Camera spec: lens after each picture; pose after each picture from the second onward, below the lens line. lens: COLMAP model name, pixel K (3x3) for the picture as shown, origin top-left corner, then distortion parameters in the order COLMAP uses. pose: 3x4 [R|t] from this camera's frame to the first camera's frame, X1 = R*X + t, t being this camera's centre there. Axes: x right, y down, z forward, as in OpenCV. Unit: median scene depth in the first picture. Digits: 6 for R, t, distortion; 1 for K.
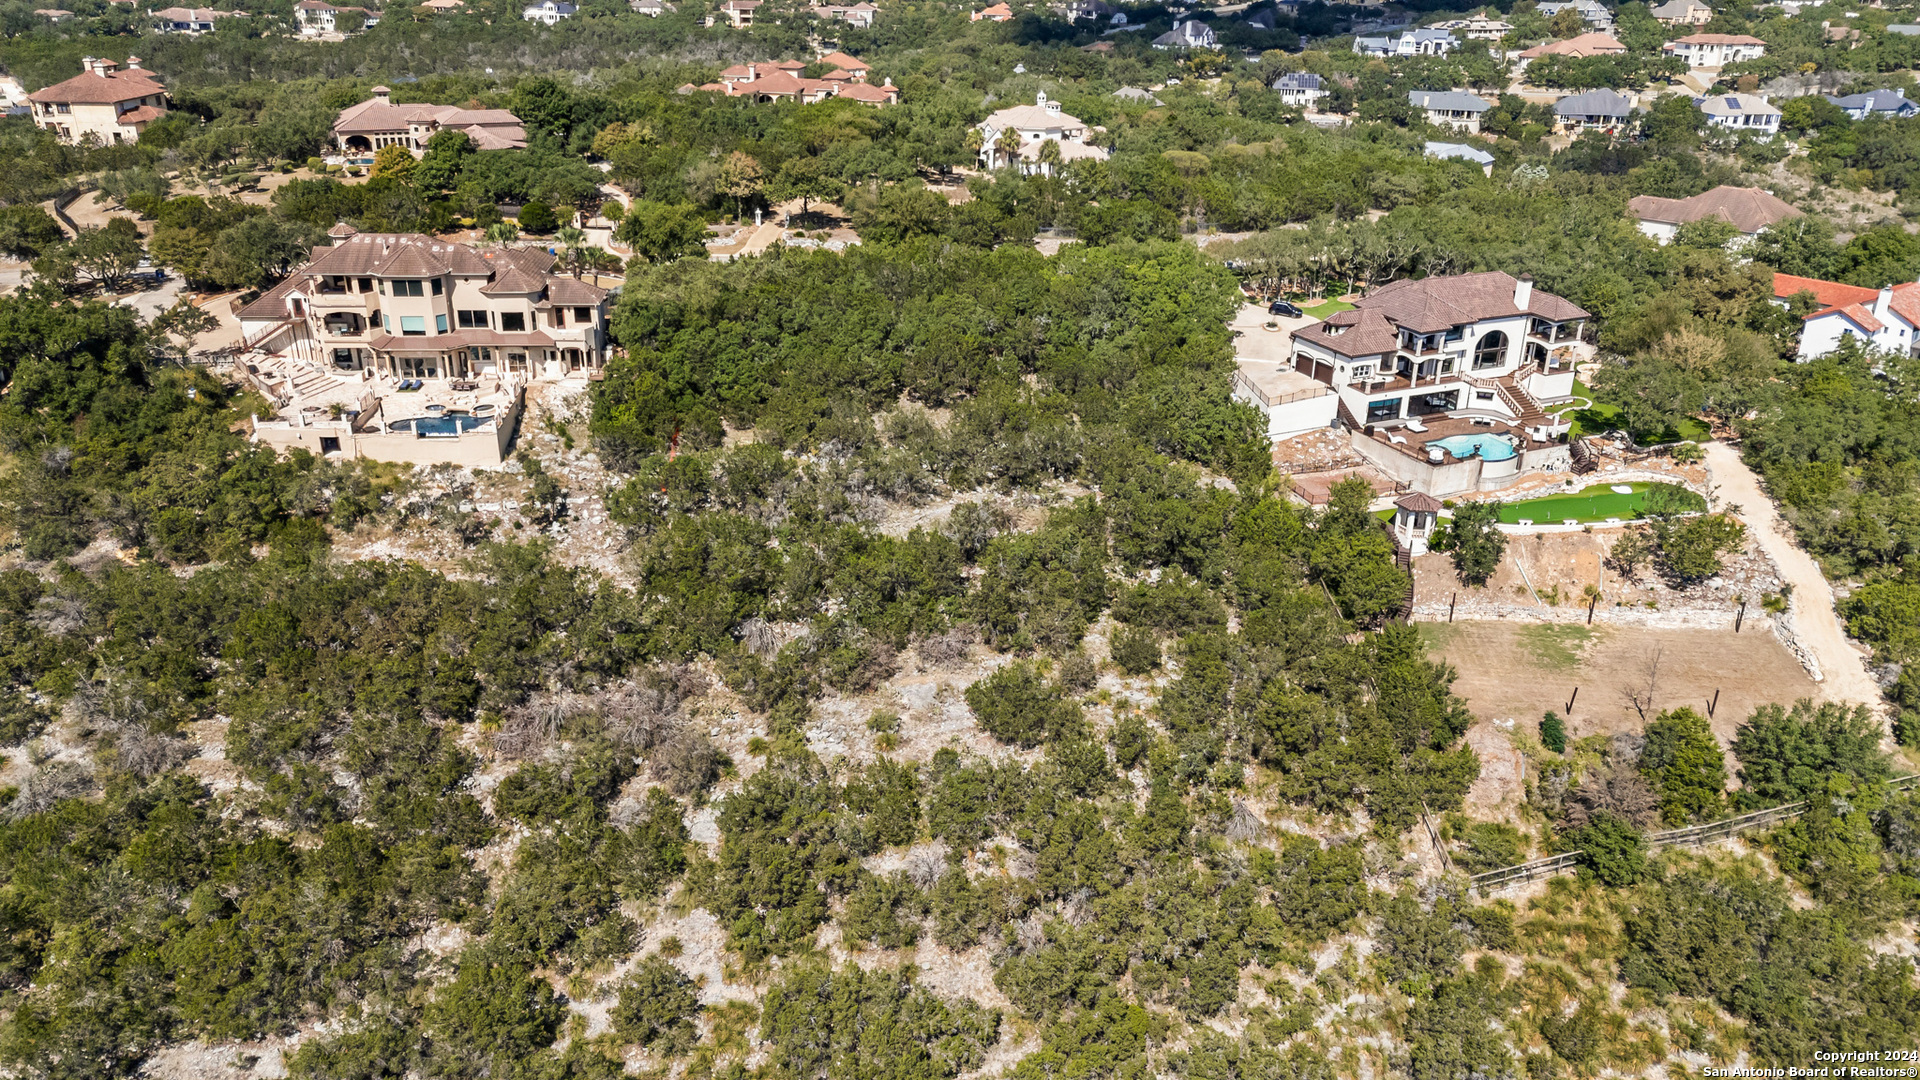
lens RADIAL K [[1399.5, 0, 971.2], [0, 1399.5, 541.8], [0, 0, 1]] dist [0.026937, -0.007048]
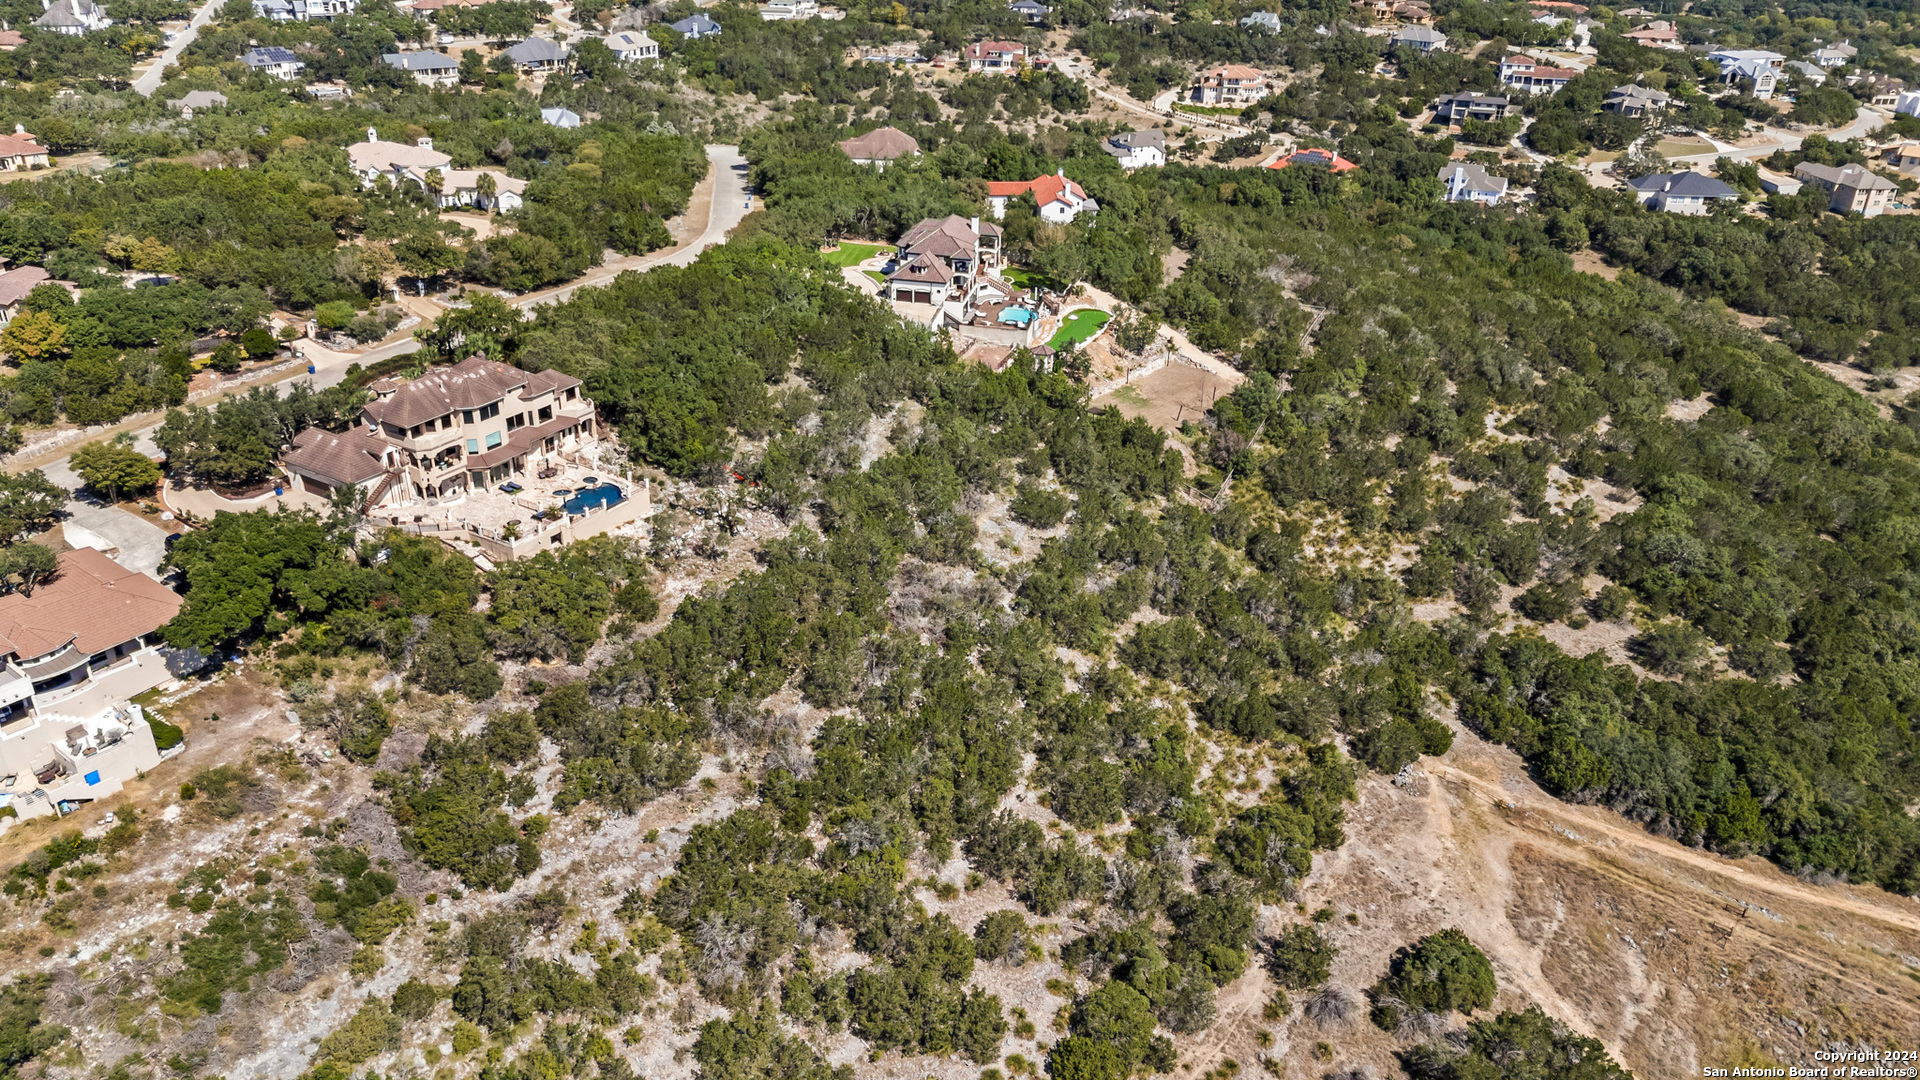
lens RADIAL K [[1395.3, 0, 971.0], [0, 1395.3, 545.1], [0, 0, 1]] dist [0.064290, -0.061300]
pose [[0.606376, -0.370912, 0.703372, -0.997680], [0.318633, 0.923765, 0.212440, -0.189946], [-0.728547, 0.095299, 0.678334, -0.107694]]
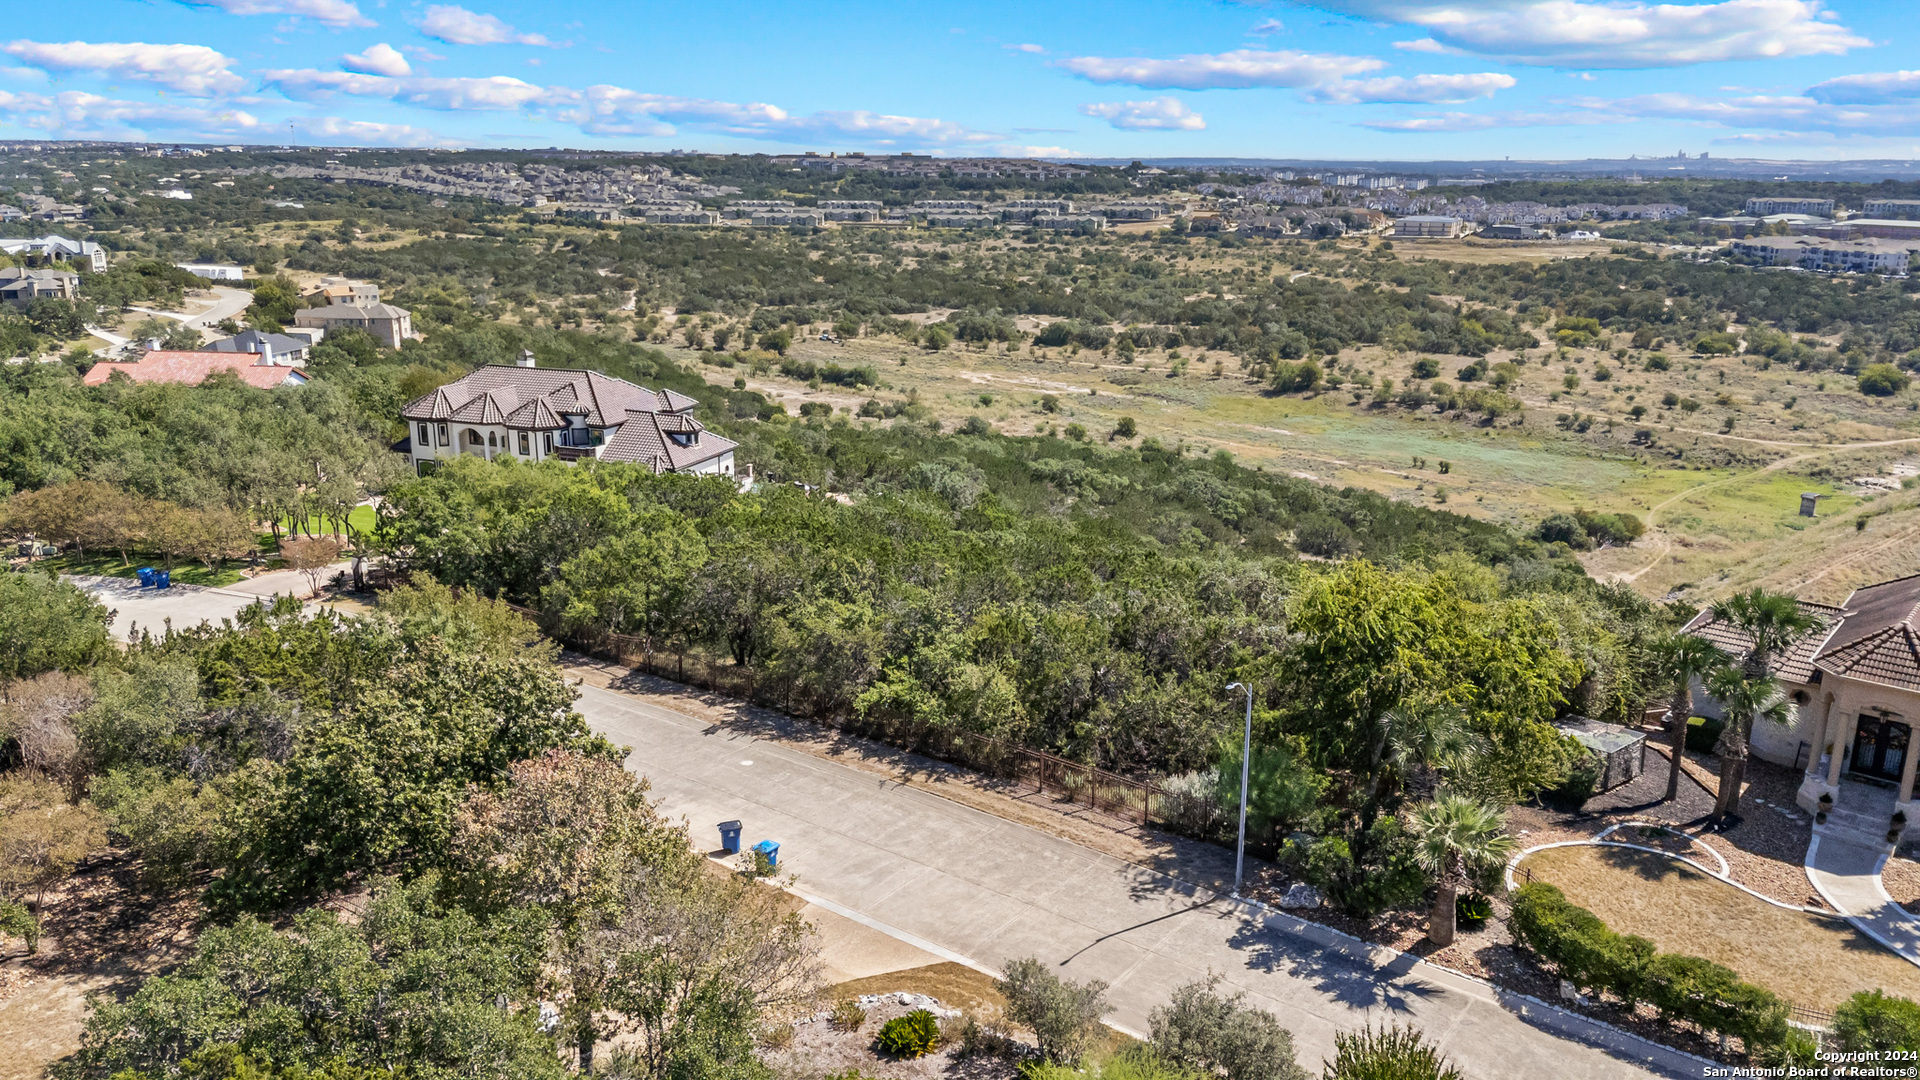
lens RADIAL K [[1395.3, 0, 971.0], [0, 1395.3, 545.1], [0, 0, 1]] dist [0.064290, -0.061300]
pose [[-0.696804, -0.216972, 0.683657, -0.401985], [0.273827, 0.800486, 0.533142, -0.491715], [-0.662935, 0.558699, -0.498369, 1.371360]]
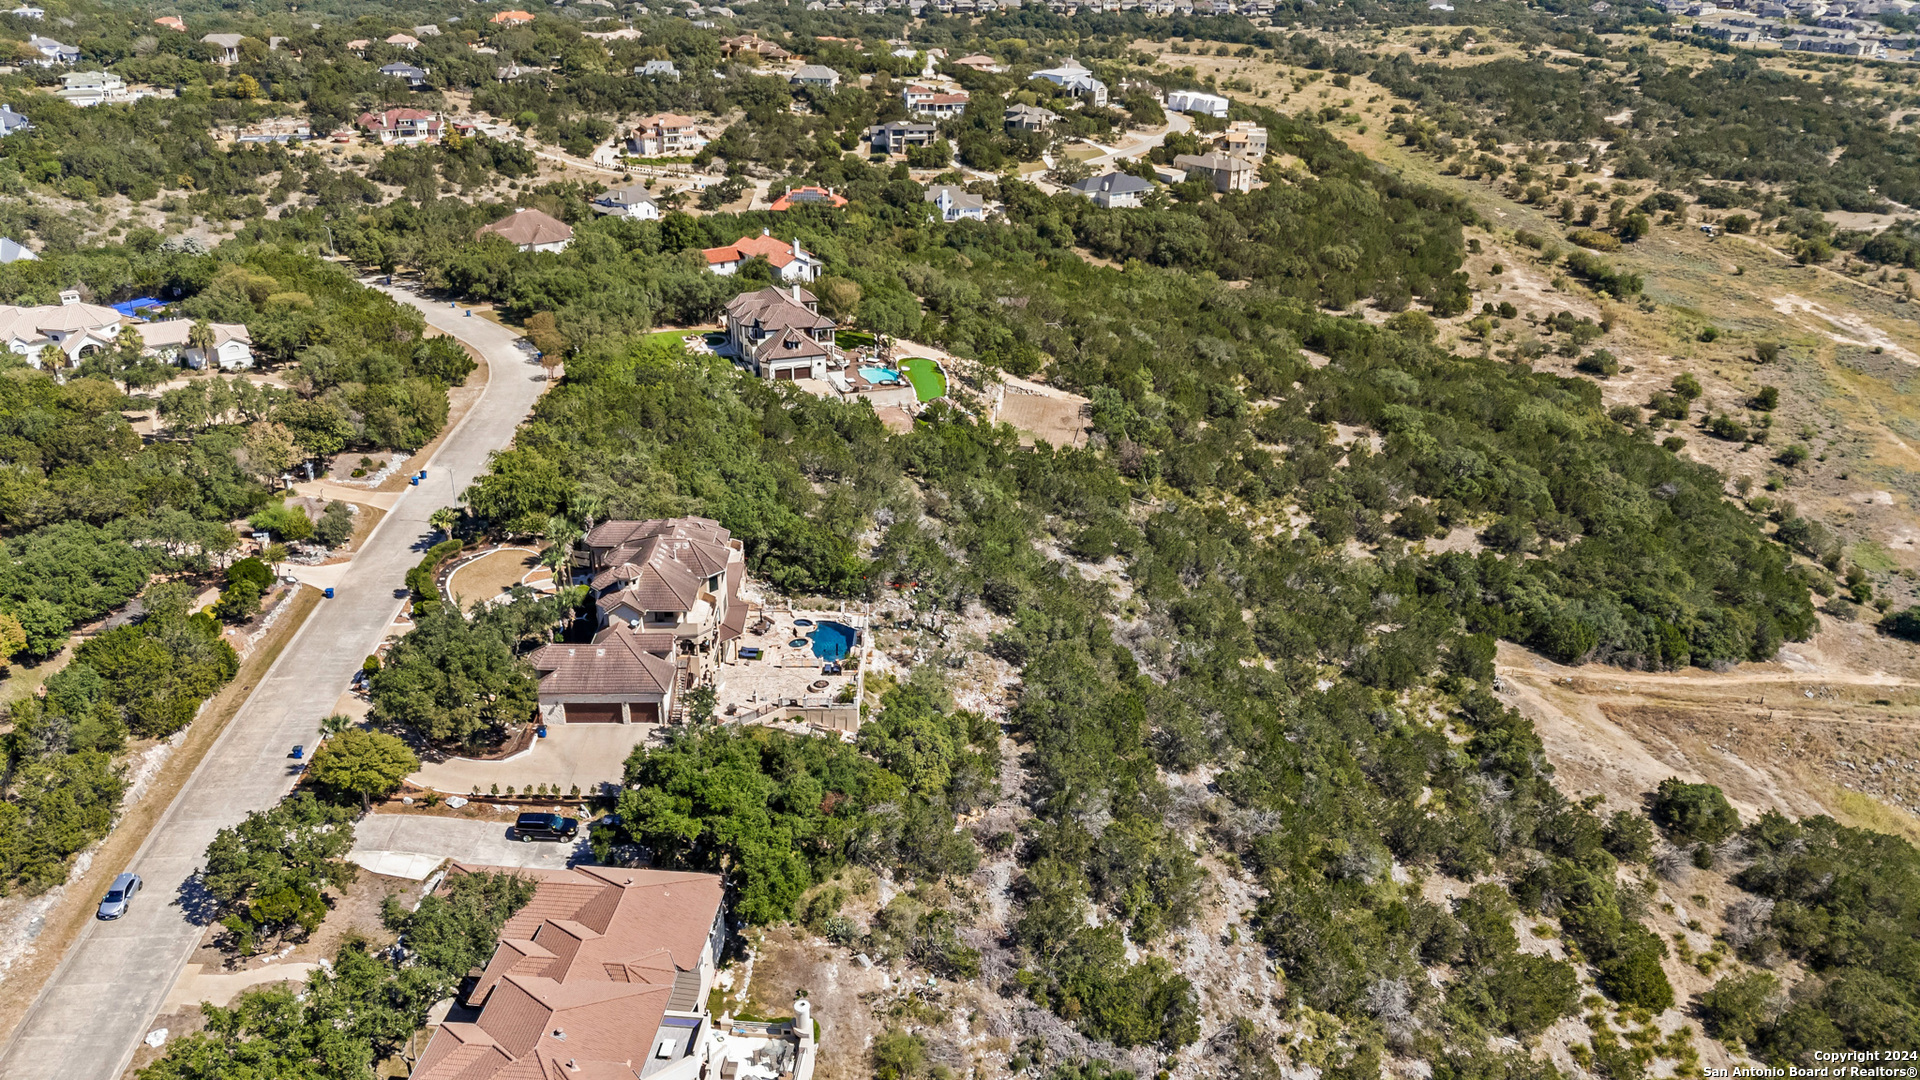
lens RADIAL K [[1379.6, 0, 959.9], [0, 1379.6, 564.0], [0, 0, 1]] dist [0.075470, -0.104320]
pose [[0.078140, -0.453501, 0.887824, -1.234123], [0.394932, 0.831771, 0.390110, -0.492851], [-0.915381, 0.320146, 0.244097, 0.566856]]
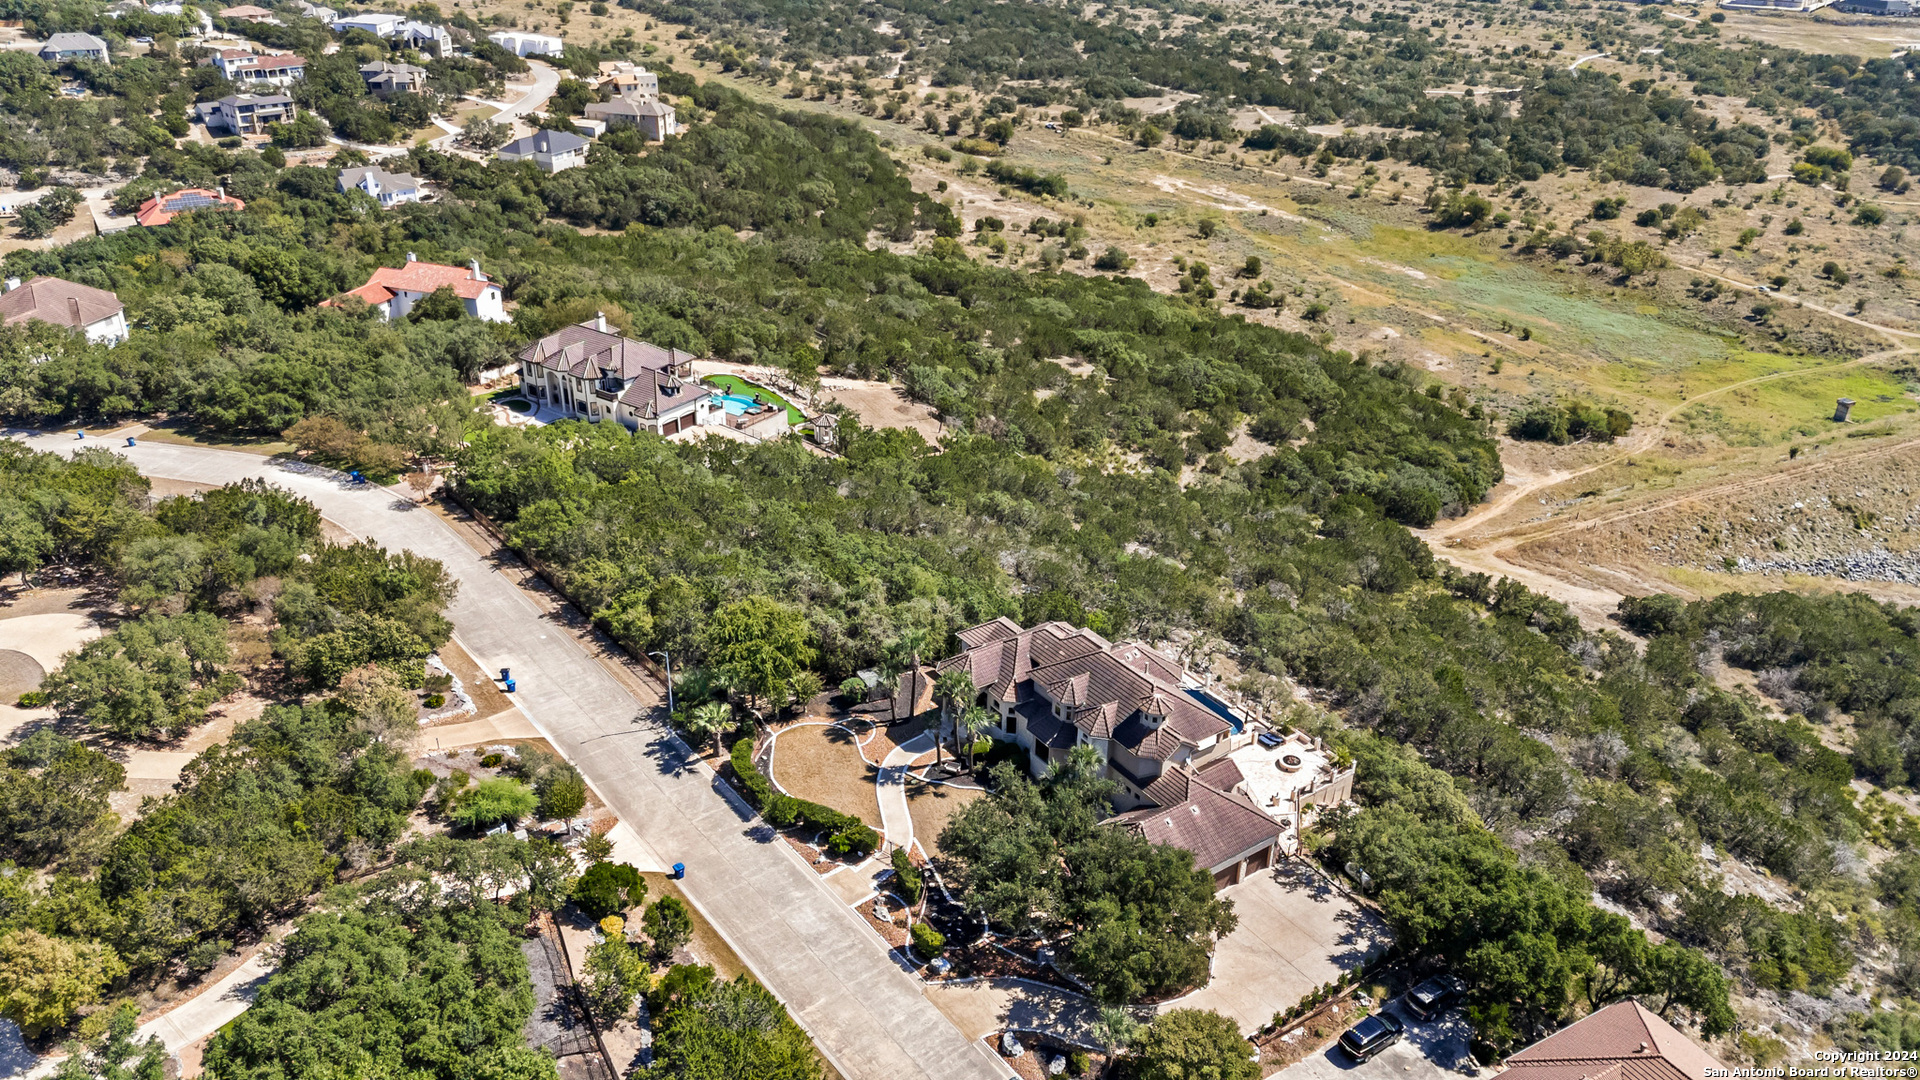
lens RADIAL K [[1399.5, 0, 971.2], [0, 1399.5, 541.8], [0, 0, 1]] dist [0.026937, -0.007048]
pose [[-0.502522, -0.423367, 0.753812, -0.918048], [0.323622, 0.716399, 0.618094, -0.776989], [-0.801711, 0.554556, -0.222996, 1.194410]]
